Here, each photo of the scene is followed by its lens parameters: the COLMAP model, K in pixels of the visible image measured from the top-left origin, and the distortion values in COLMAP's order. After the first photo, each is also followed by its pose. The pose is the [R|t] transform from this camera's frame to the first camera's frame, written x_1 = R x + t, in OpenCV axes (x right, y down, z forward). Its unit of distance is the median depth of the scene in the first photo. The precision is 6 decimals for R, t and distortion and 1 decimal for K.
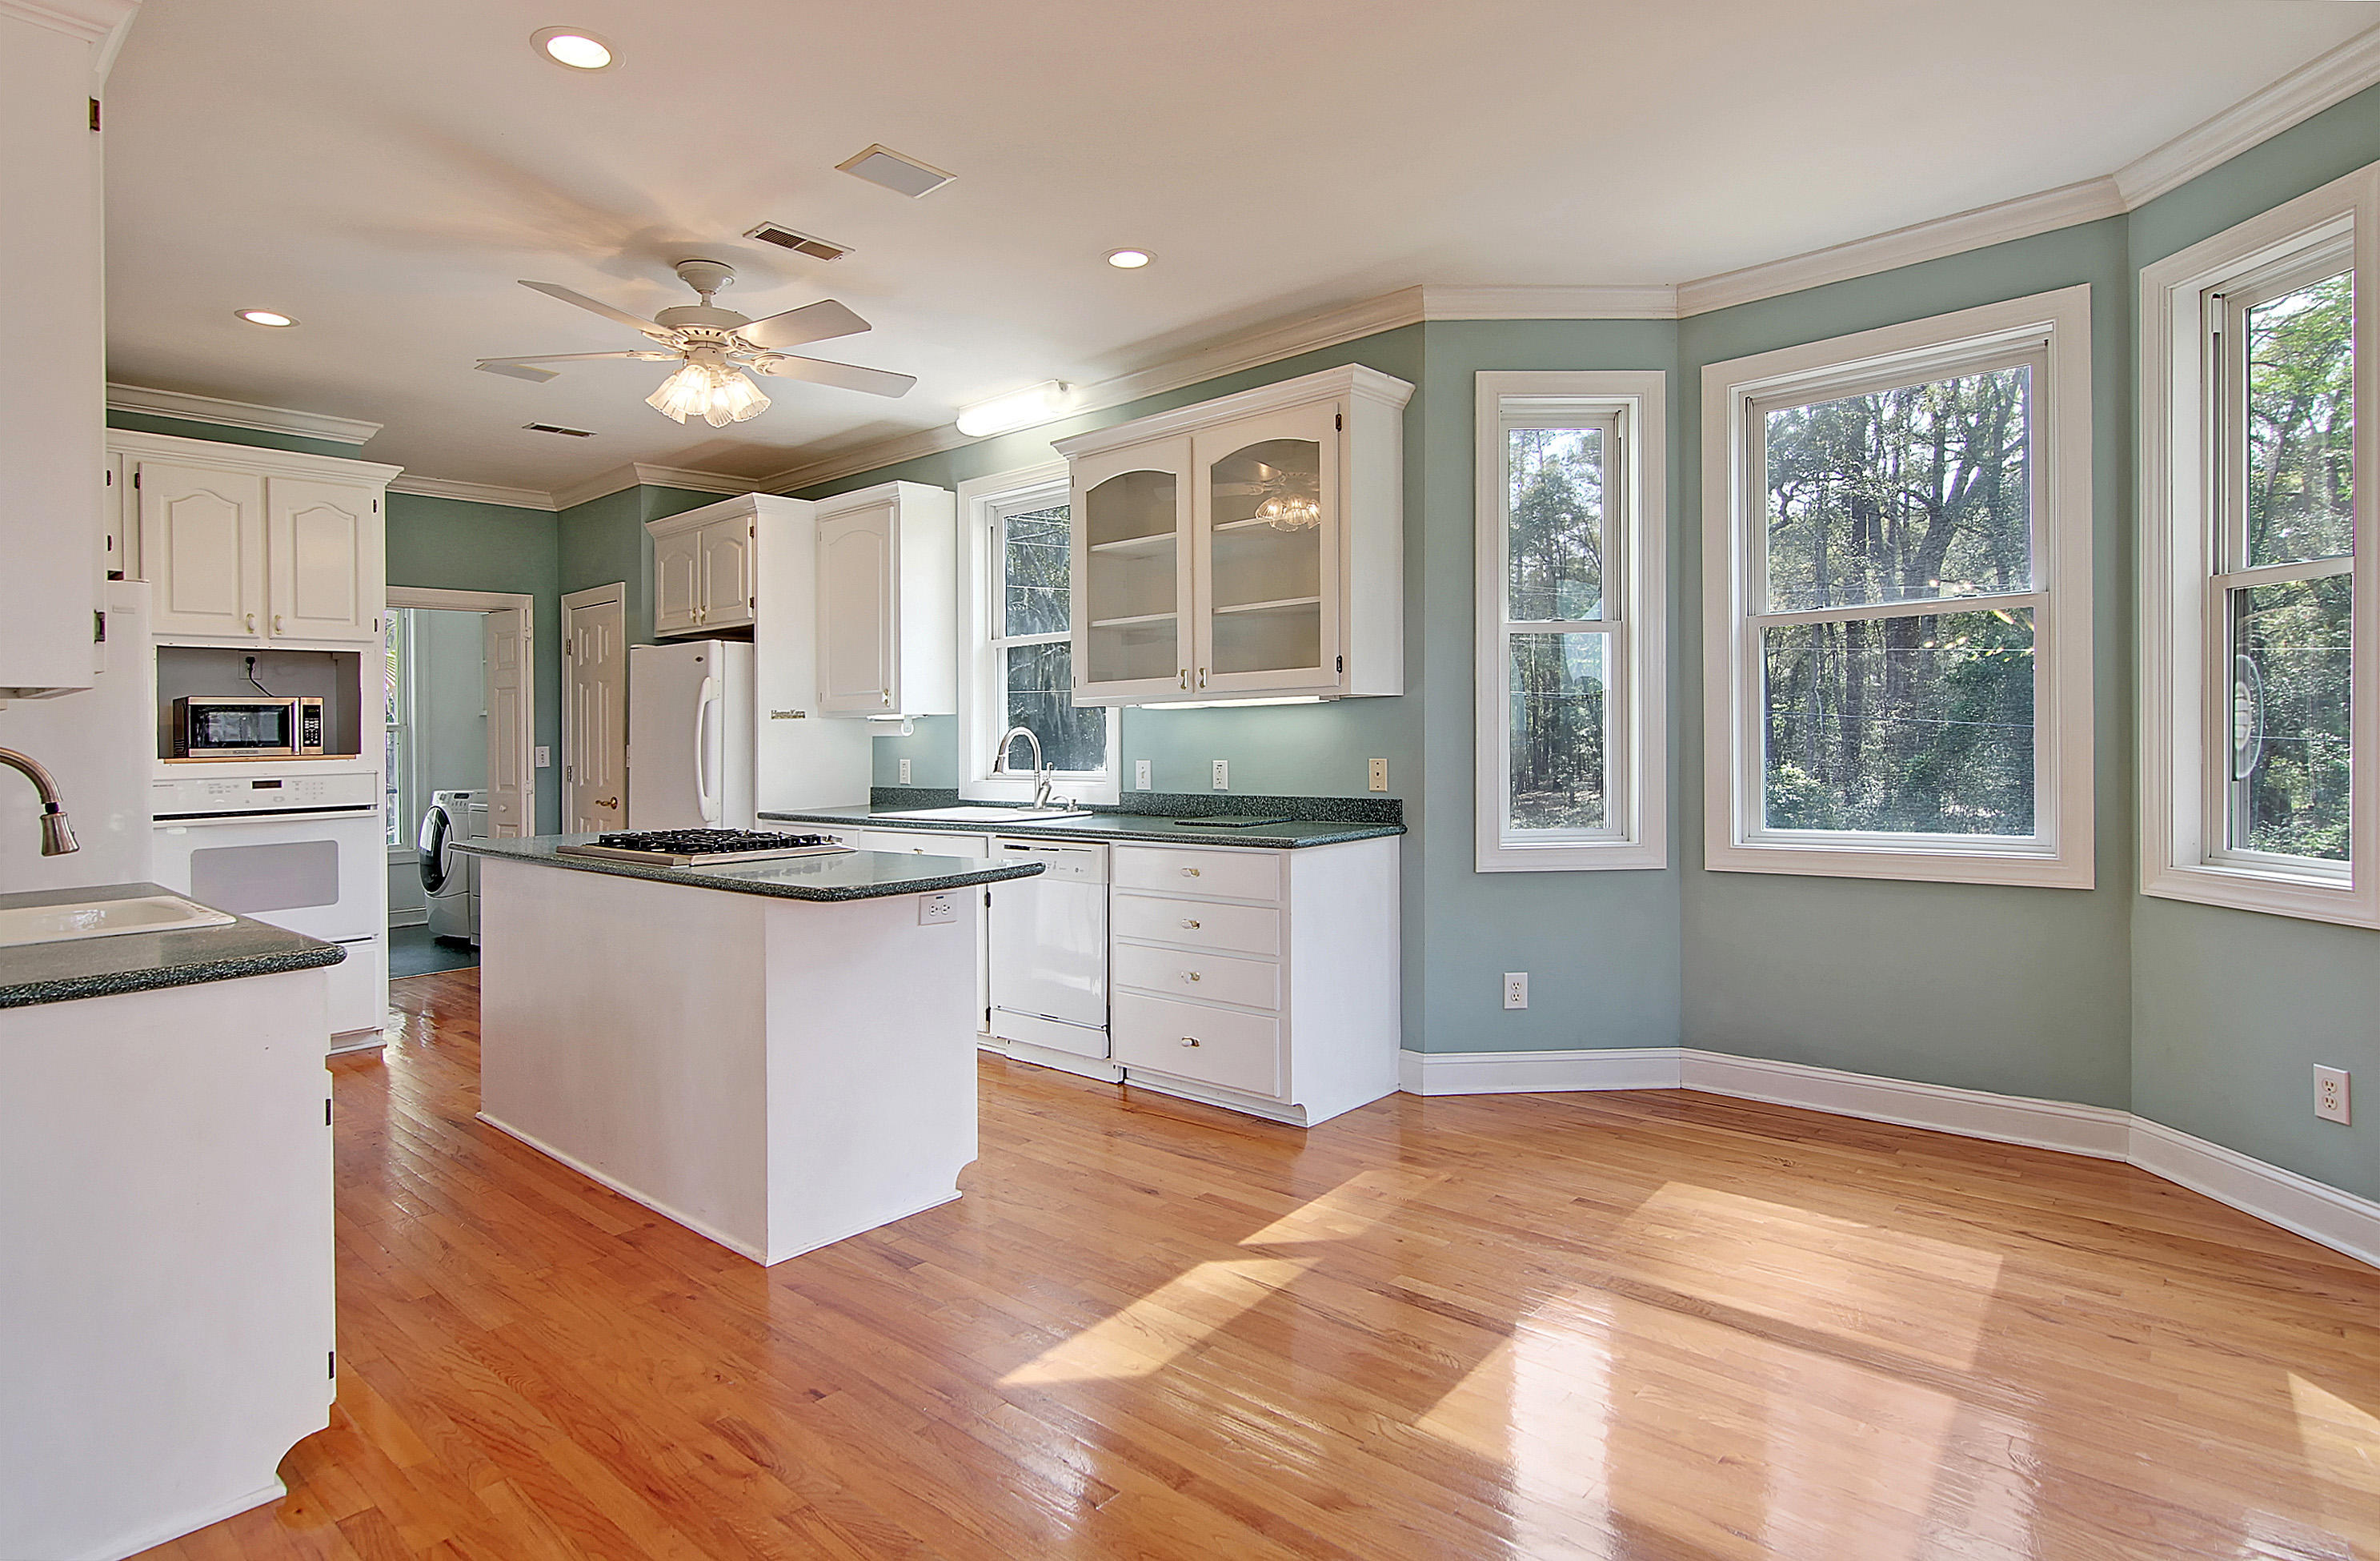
lens RADIAL K [[1218.5, 0, 1190.0], [0, 1218.5, 780.5], [0, 0, 1]] dist [0.020748, 0.000042]
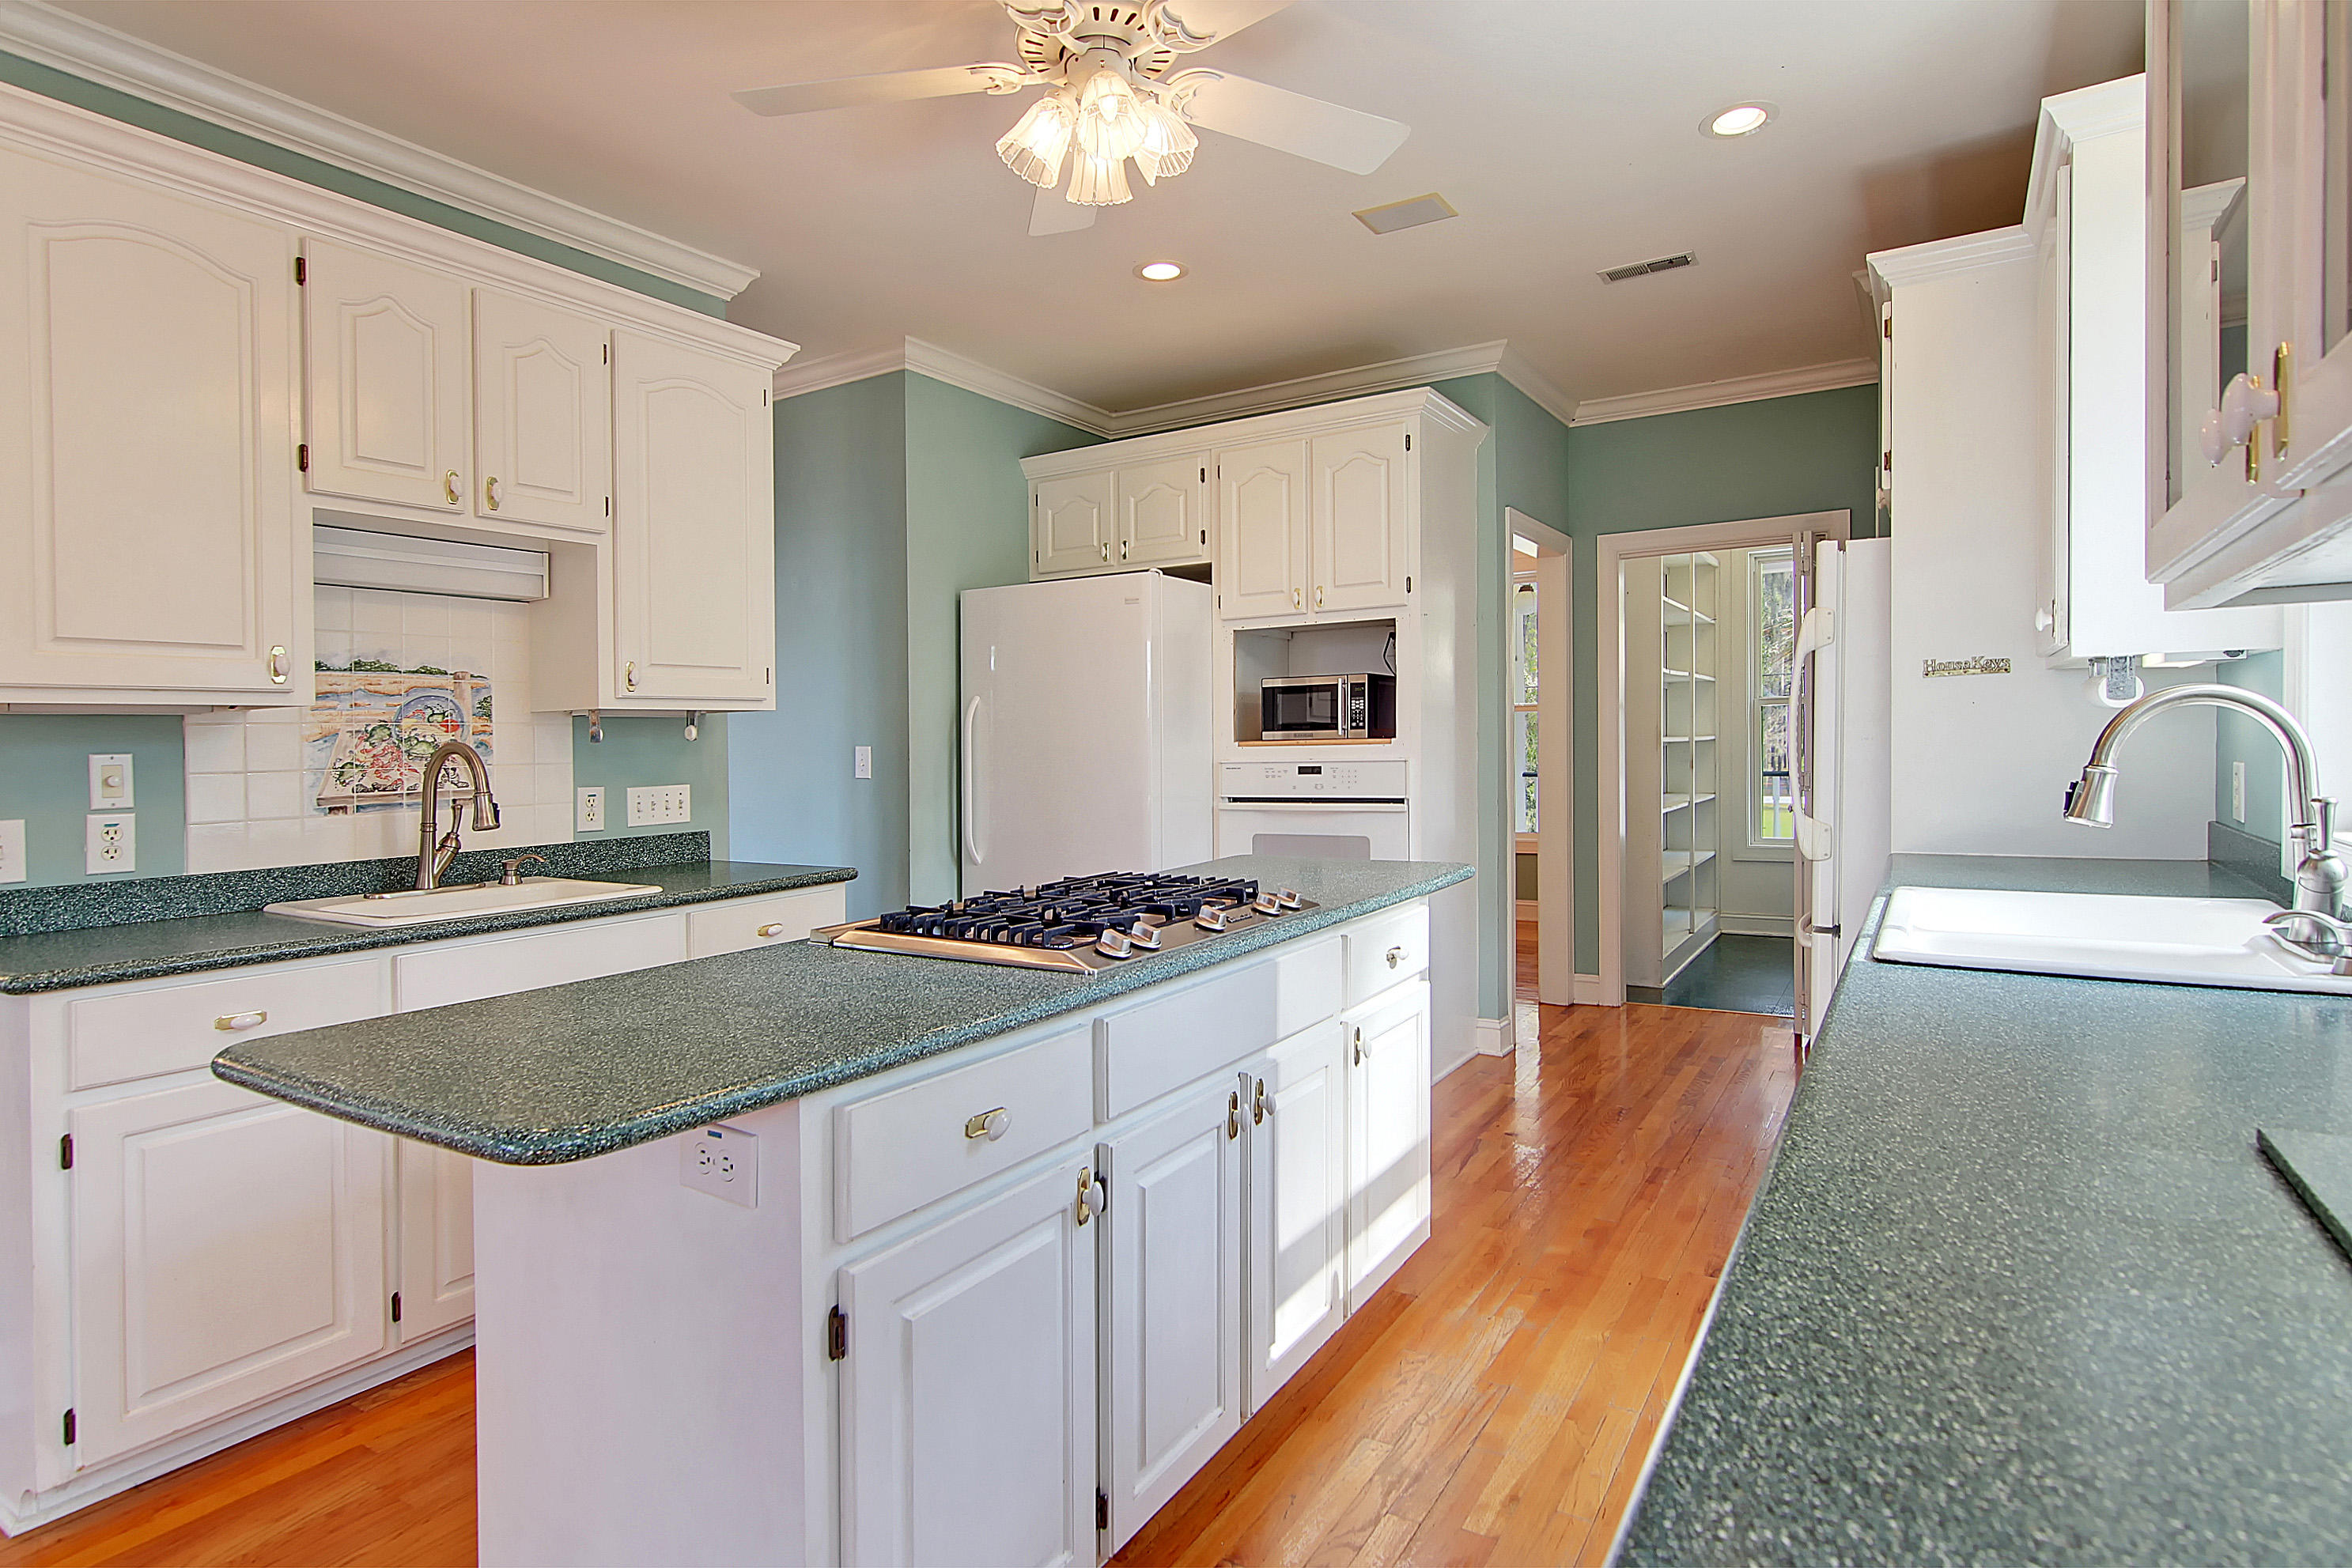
lens RADIAL K [[1230.5, 0, 1173.9], [0, 1230.5, 747.7], [0, 0, 1]] dist [-0.004652, 0.000094]
pose [[0.187509, 0.021797, -0.982021, 0.140605], [-0.020876, 0.999616, 0.018201, -0.028898], [0.982041, 0.017087, 0.187892, 0.736609]]
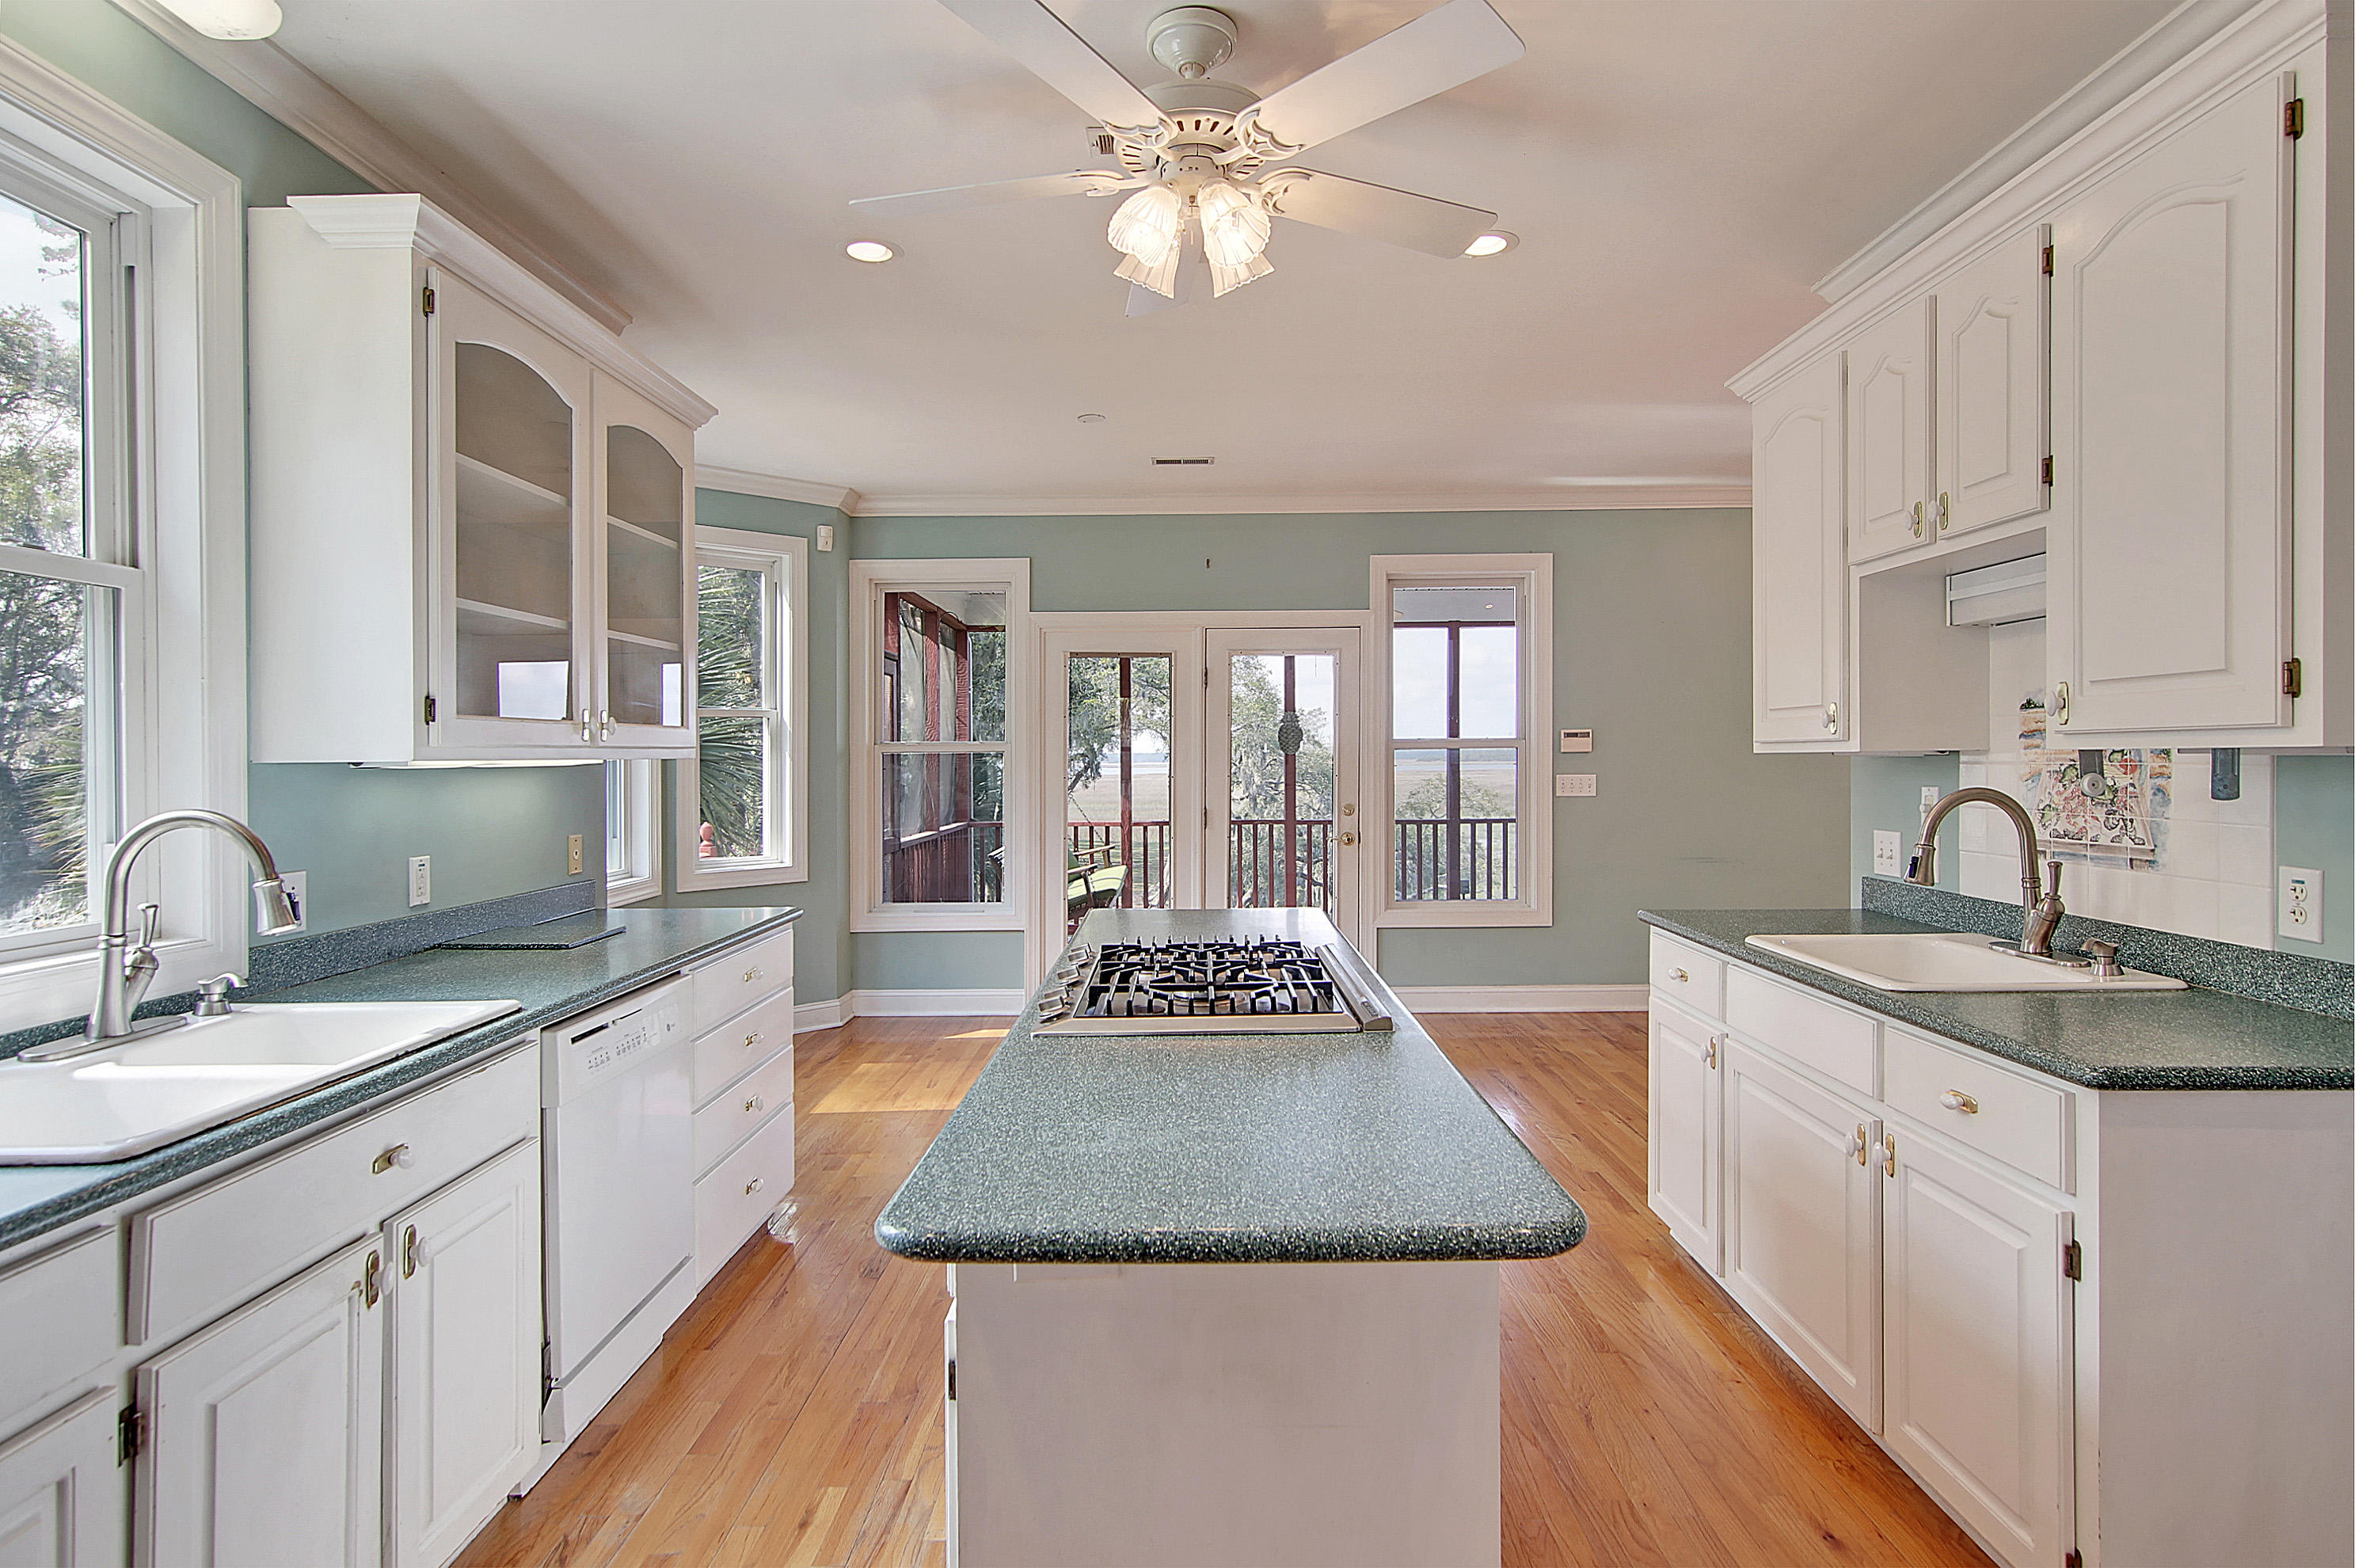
lens RADIAL K [[1232.2, 0, 1175.4], [0, 1232.2, 747.6], [0, 0, 1]] dist [-0.004652, 0.000094]
pose [[-0.669476, 0.024854, 0.742418, -0.700646], [0.041451, 0.999133, 0.003930, -0.047643], [-0.741677, 0.033405, -0.669925, 1.137579]]
